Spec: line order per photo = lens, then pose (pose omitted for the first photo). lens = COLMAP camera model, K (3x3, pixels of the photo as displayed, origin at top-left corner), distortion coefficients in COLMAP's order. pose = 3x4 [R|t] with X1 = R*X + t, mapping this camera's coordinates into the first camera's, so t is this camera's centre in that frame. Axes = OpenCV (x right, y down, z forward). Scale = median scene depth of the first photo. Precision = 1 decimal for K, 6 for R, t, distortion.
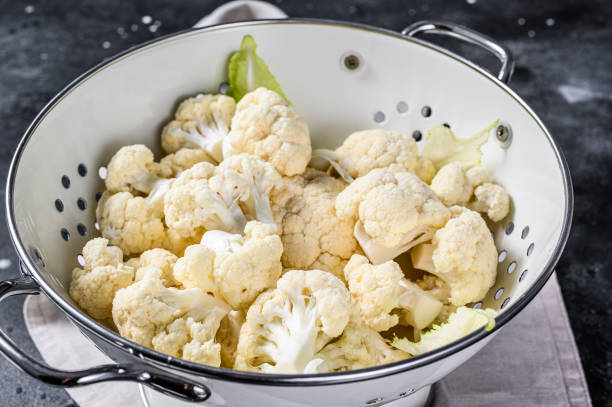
lens RADIAL K [[941.9, 0, 302.9], [0, 941.9, 203.9], [0, 0, 1]] dist [0.034010, 0.000000]
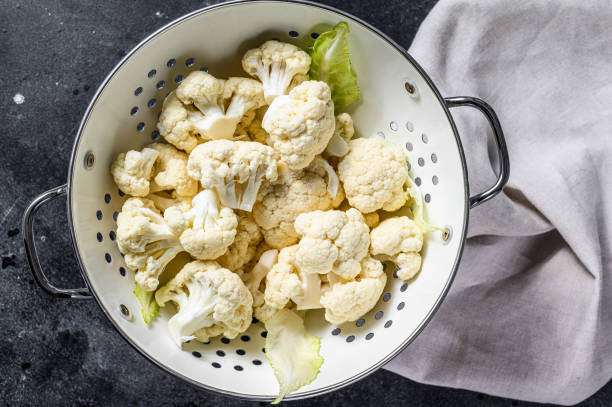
lens RADIAL K [[941.9, 0, 305.7], [0, 941.9, 201.3], [0, 0, 1]] dist [0.034010, 0.000000]
pose [[0.817958, 0.575267, 0.003438, 0.026176], [-0.416555, 0.588145, 0.693230, -0.951362], [0.396770, -0.568465, 0.720709, 0.026136]]
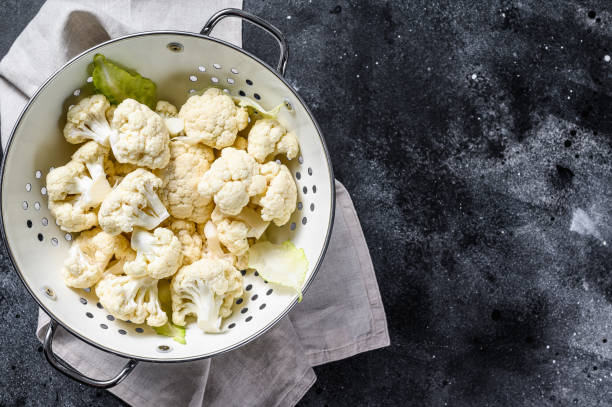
lens RADIAL K [[941.9, 0, 308.9], [0, 941.9, 206.5], [0, 0, 1]] dist [0.034010, 0.000000]
pose [[0.963473, -0.255070, 0.081606, 0.078067], [0.117653, 0.676882, 0.726628, -1.137176], [-0.240578, -0.690485, 0.682167, -0.194601]]
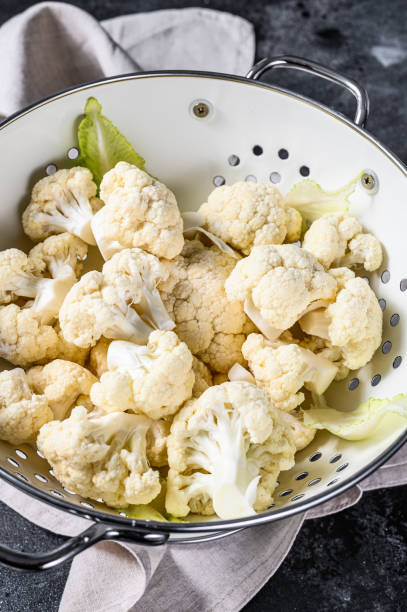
lens RADIAL K [[941.9, 0, 202.2], [0, 941.9, 300.0], [0, 0, 1]] dist [0.034010, 0.000000]
pose [[0.977598, -0.163247, 0.132864, -0.123810], [0.122533, 0.954645, 0.271365, -0.261278], [-0.171137, -0.249005, 0.953262, 0.031910]]
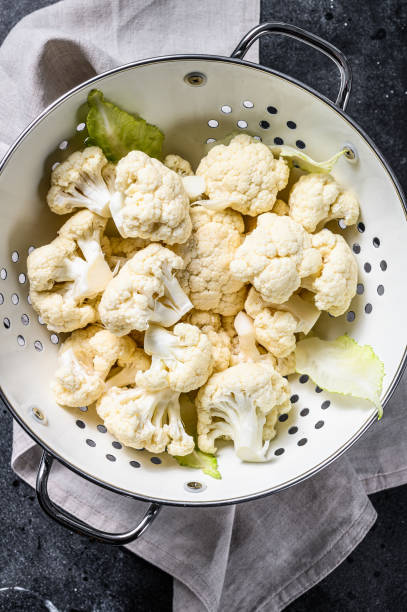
lens RADIAL K [[941.9, 0, 203.3], [0, 941.9, 308.9], [0, 0, 1]] dist [0.034010, 0.000000]
pose [[0.956536, -0.284082, 0.065857, -0.093102], [0.145851, 0.661609, 0.735528, -0.858939], [-0.252522, -0.693953, 0.674286, 0.140971]]
